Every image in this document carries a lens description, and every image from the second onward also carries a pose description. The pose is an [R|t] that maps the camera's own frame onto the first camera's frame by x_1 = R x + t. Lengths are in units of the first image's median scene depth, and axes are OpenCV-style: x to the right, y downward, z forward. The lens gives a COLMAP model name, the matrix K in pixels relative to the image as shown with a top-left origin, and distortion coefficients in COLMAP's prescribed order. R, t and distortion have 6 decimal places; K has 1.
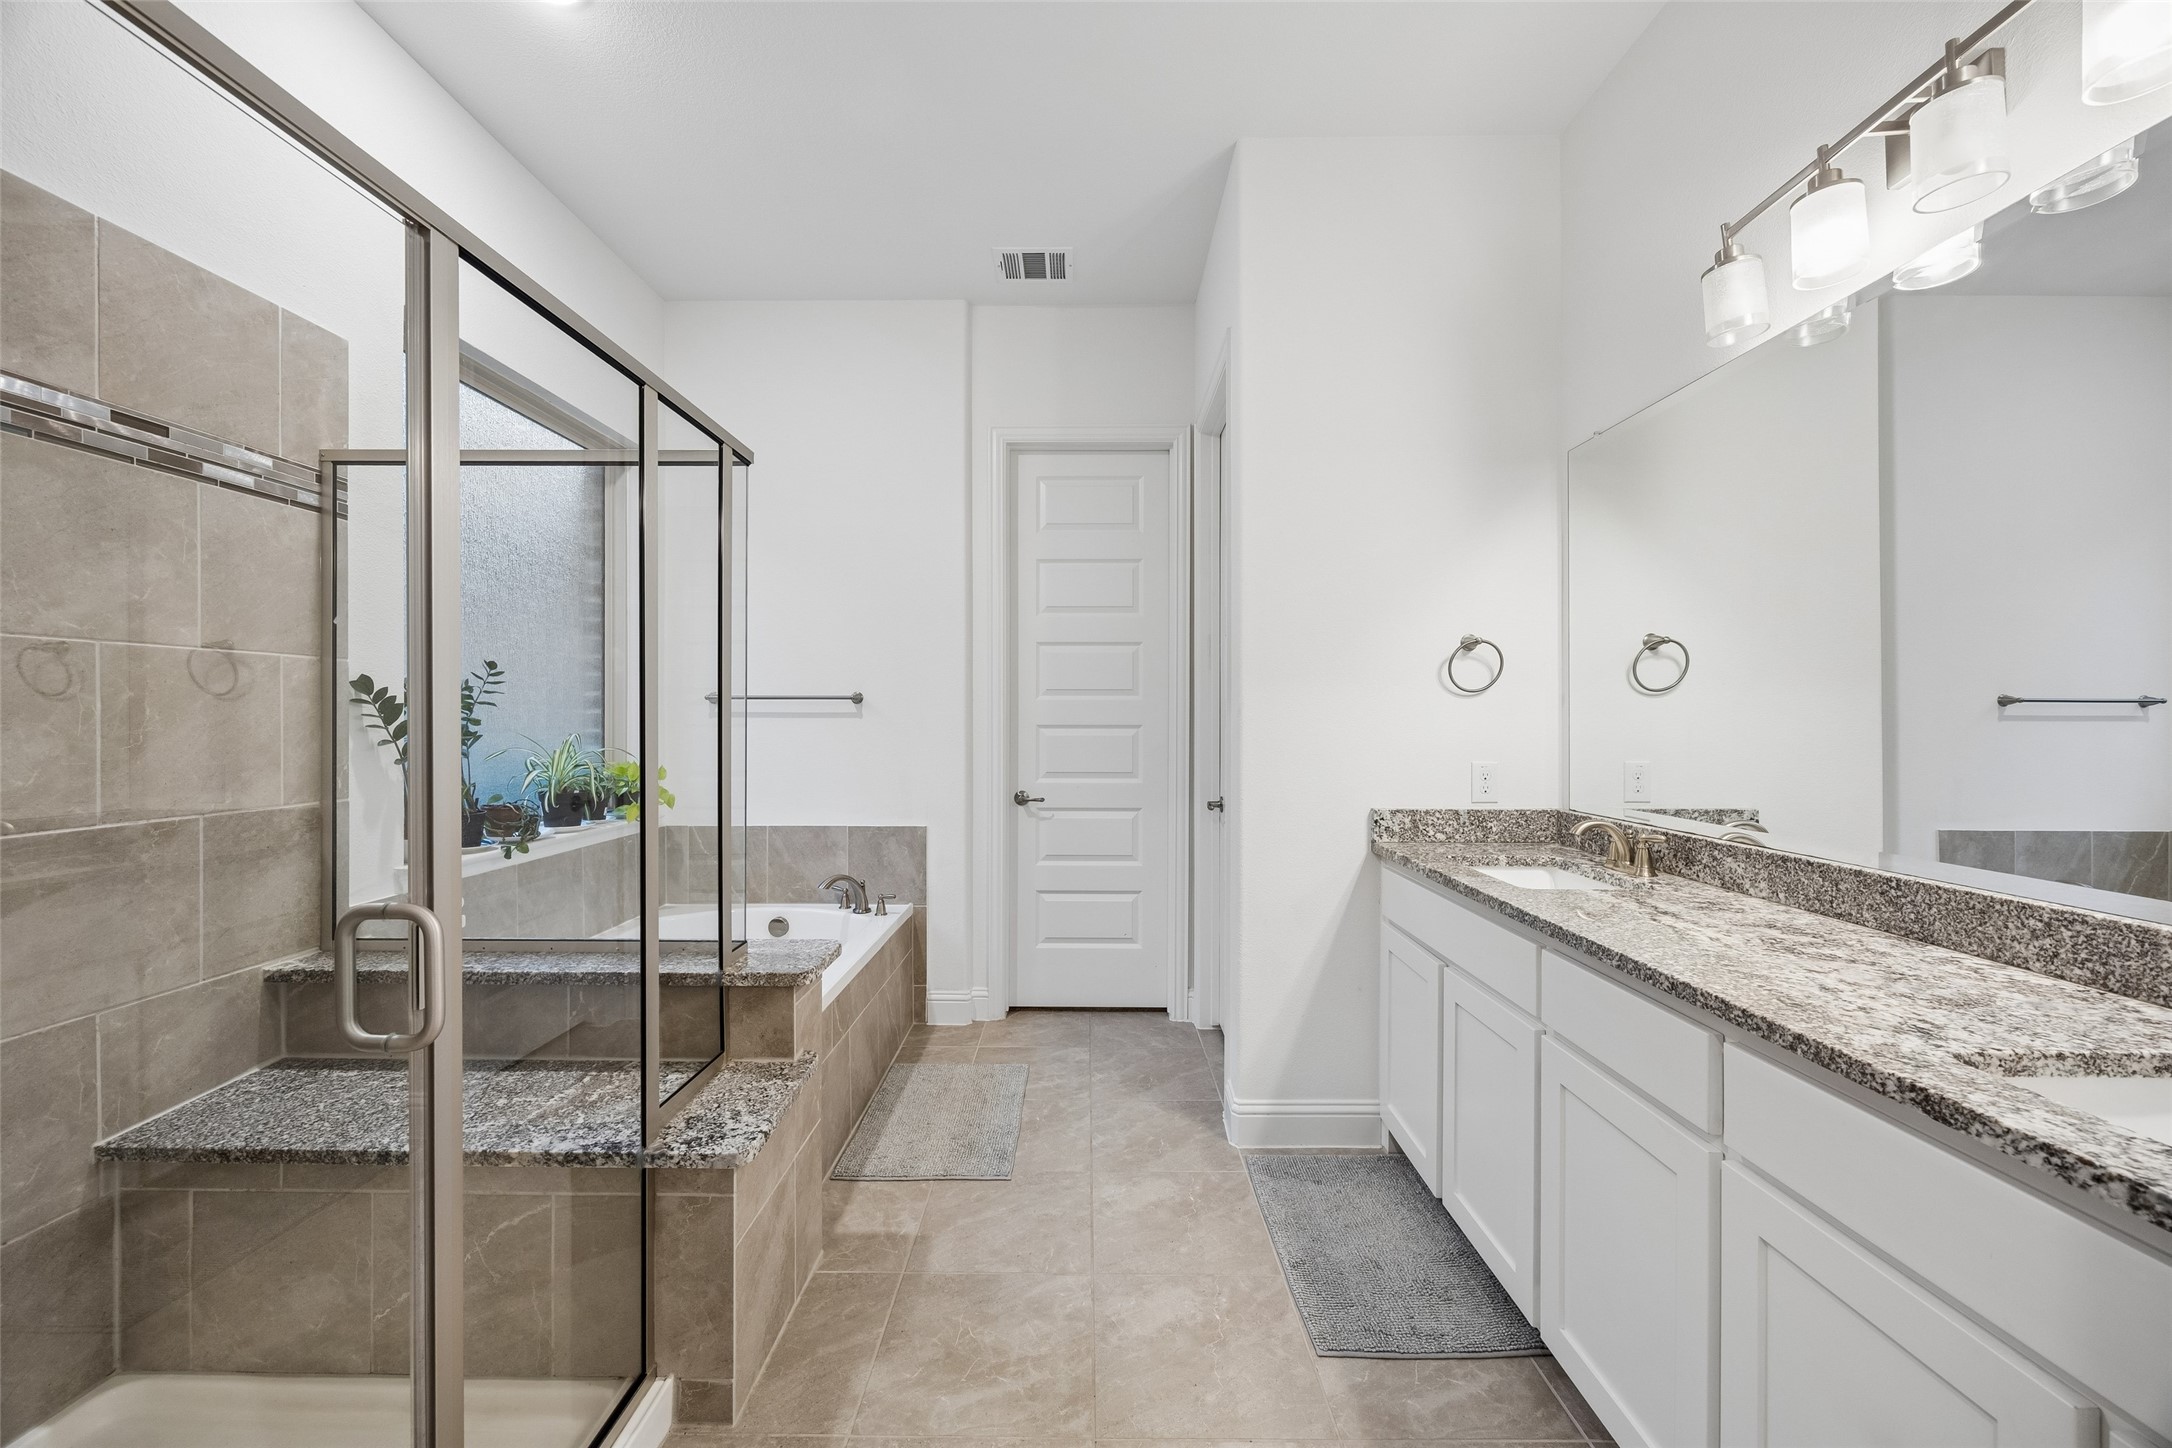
lens RADIAL K [[830.7, 0, 1085.7], [0, 830.7, 722.9], [0, 0, 1]] dist [-0.002060, -0.000214]
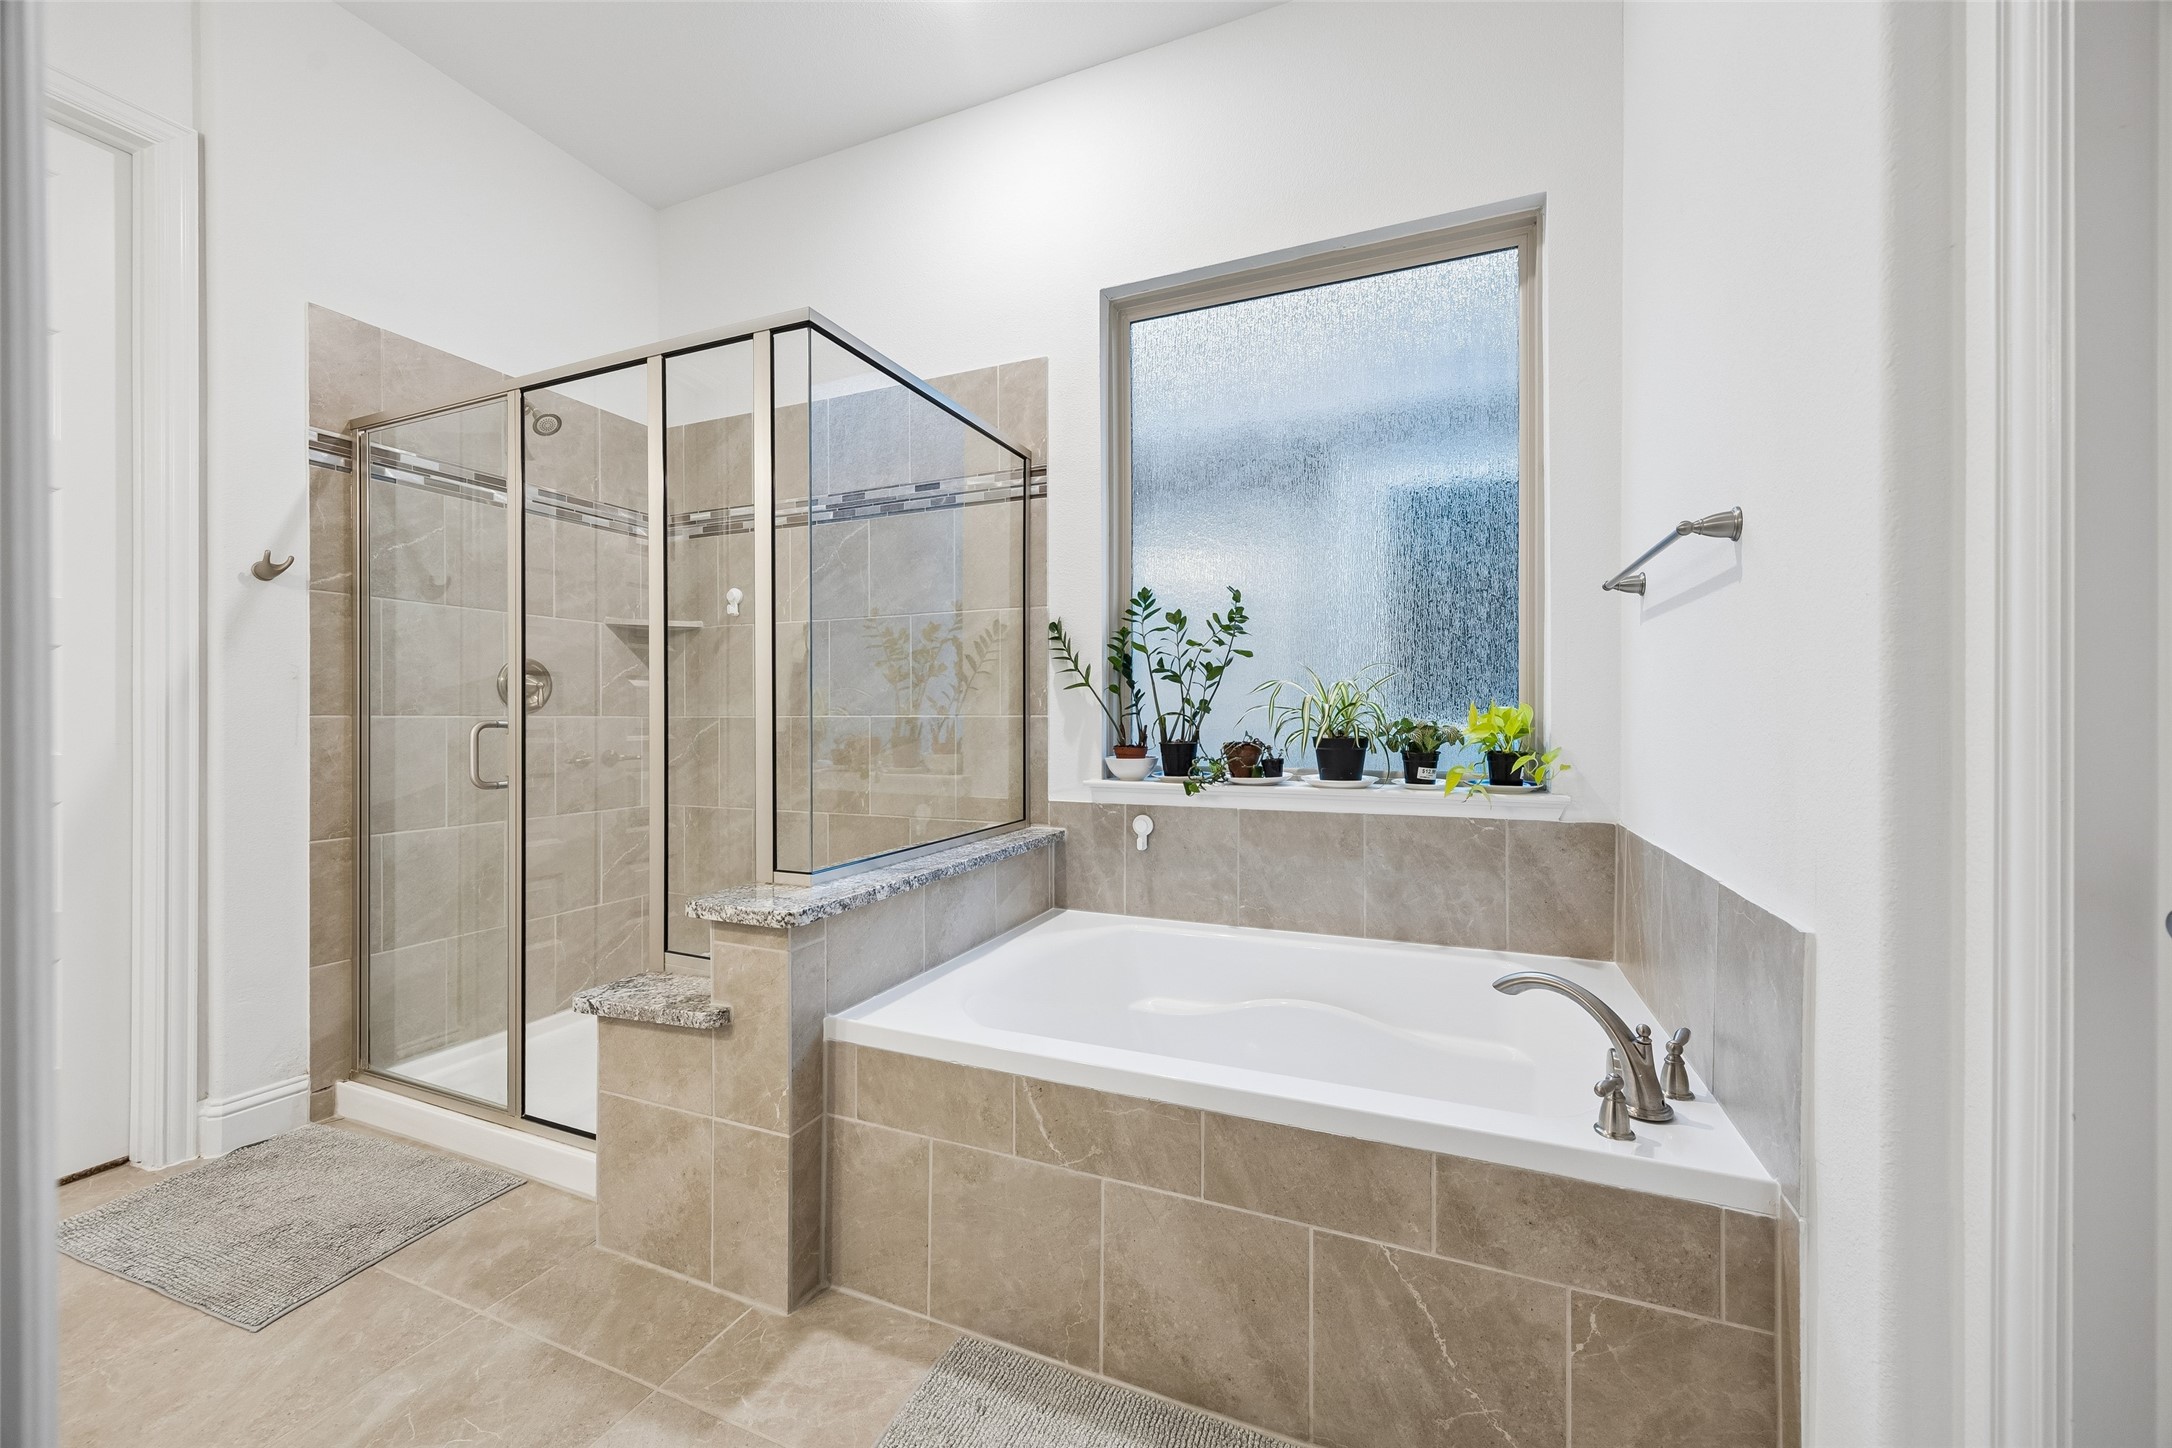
lens RADIAL K [[830.7, 0, 1087.5], [0, 830.7, 723.6], [0, 0, 1]] dist [-0.002060, -0.000214]
pose [[-0.383463, 0.005724, -0.923538, 0.342607], [-0.006373, 0.999941, 0.008843, 0.117816], [0.923534, 0.009277, -0.383404, 1.951727]]
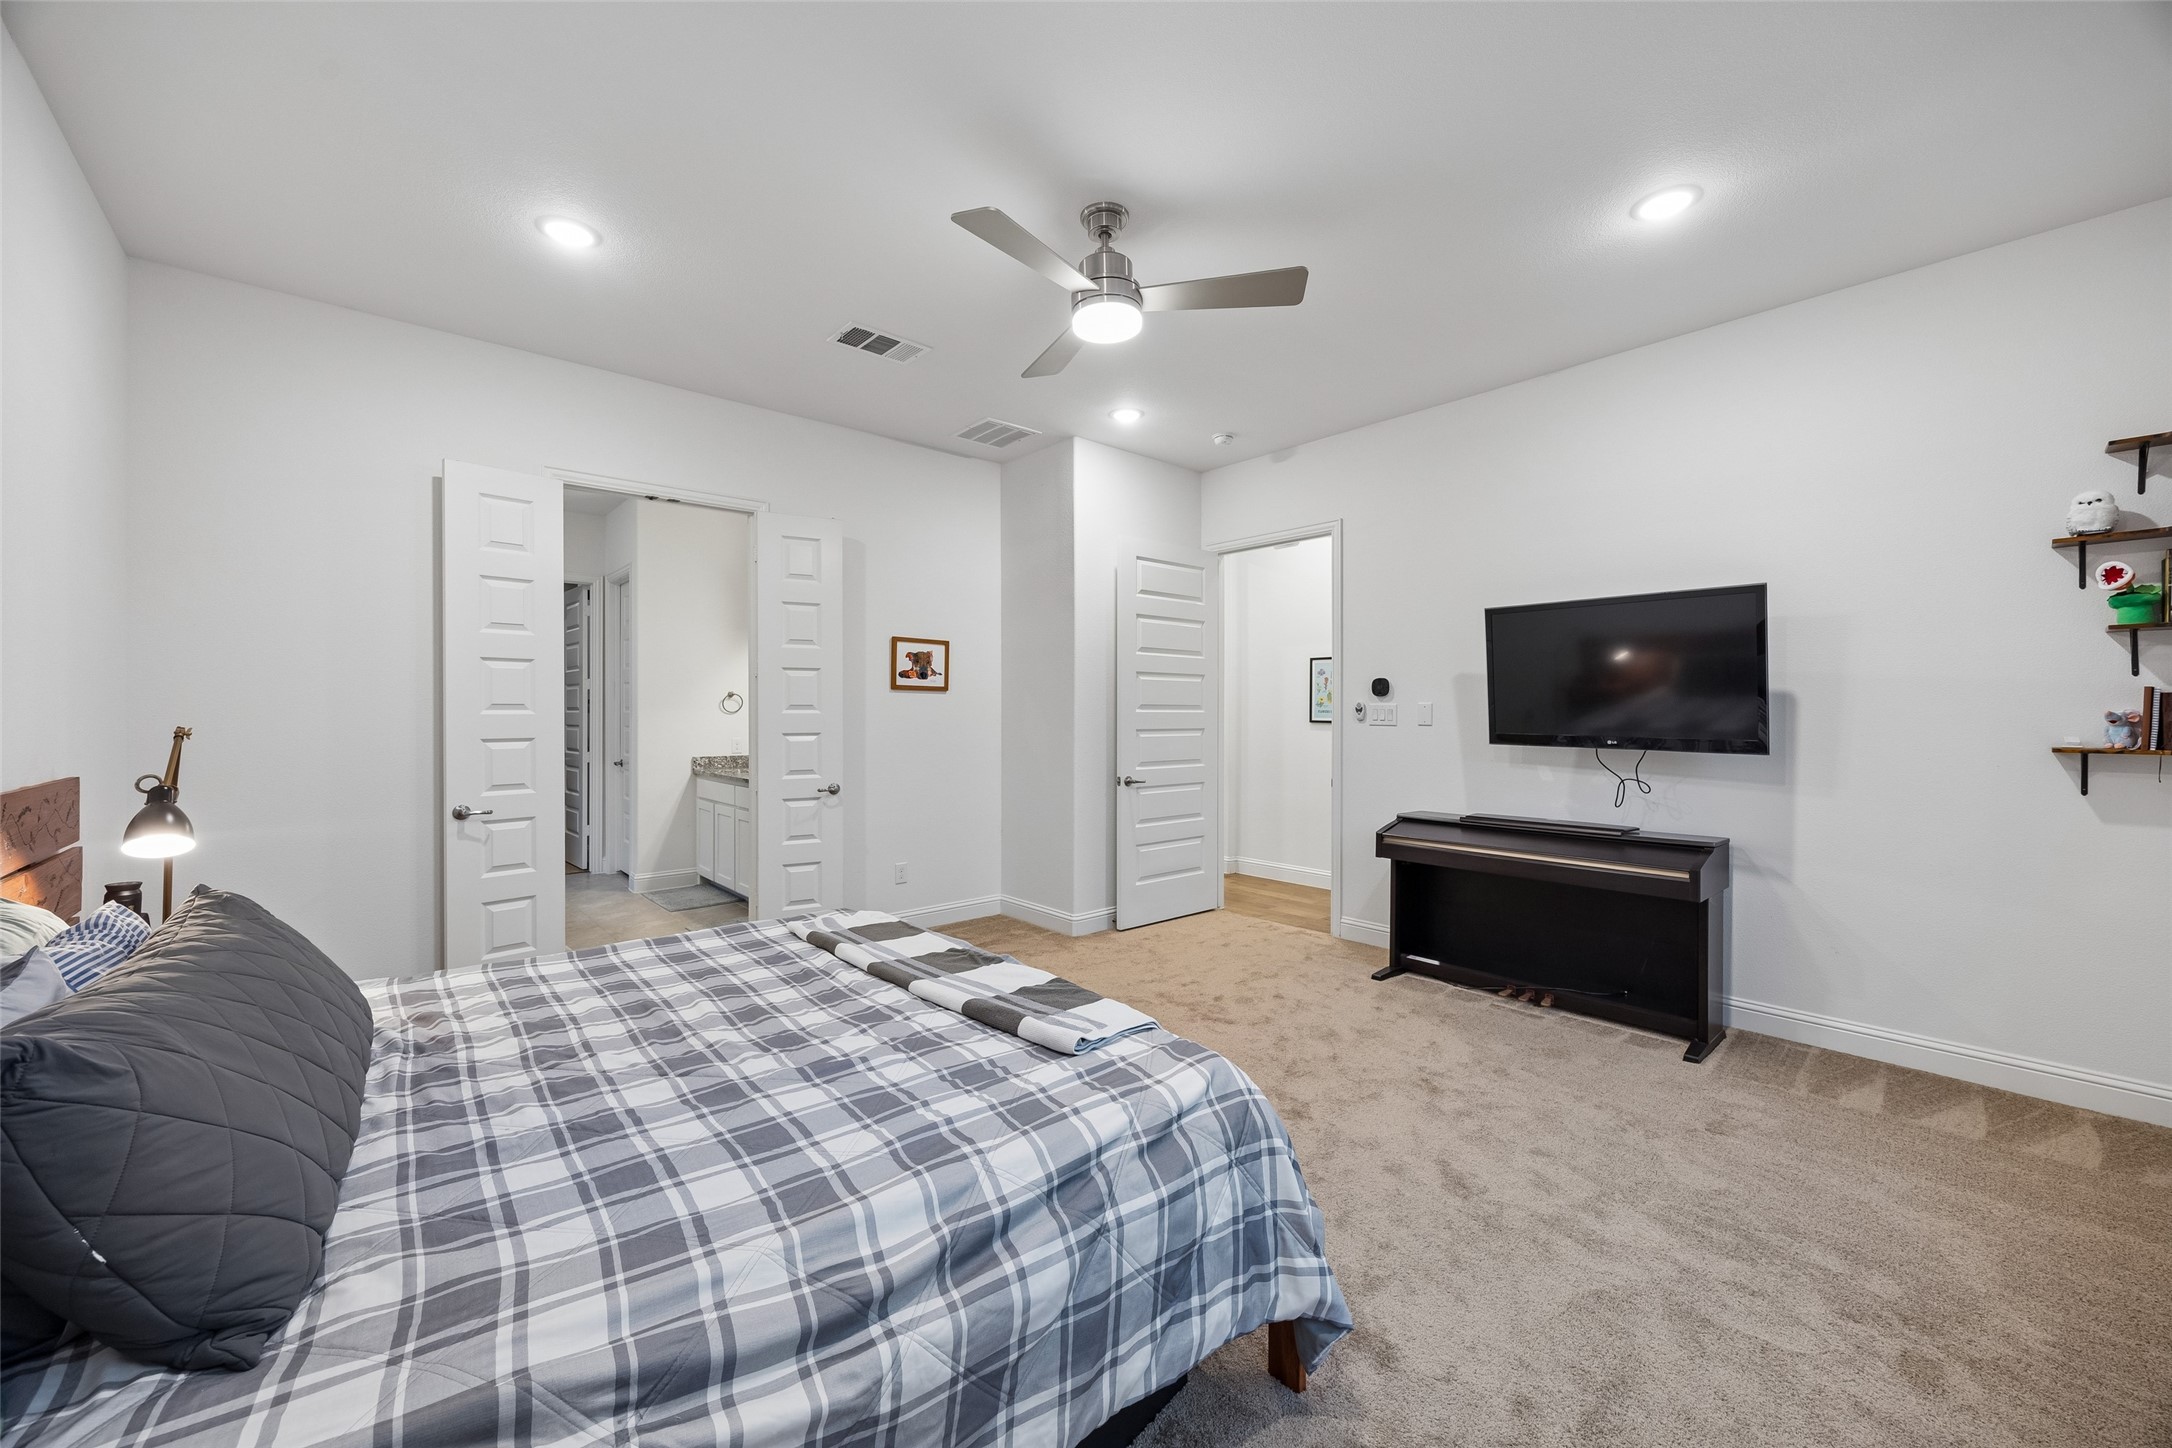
lens RADIAL K [[830.7, 0, 1083.3], [0, 830.7, 718.1], [0, 0, 1]] dist [-0.002060, -0.000214]
pose [[0.750363, -0.008502, 0.660971, -0.460229], [0.002615, 0.999948, 0.009893, -0.041796], [-0.661021, -0.005695, 0.750346, -1.770002]]
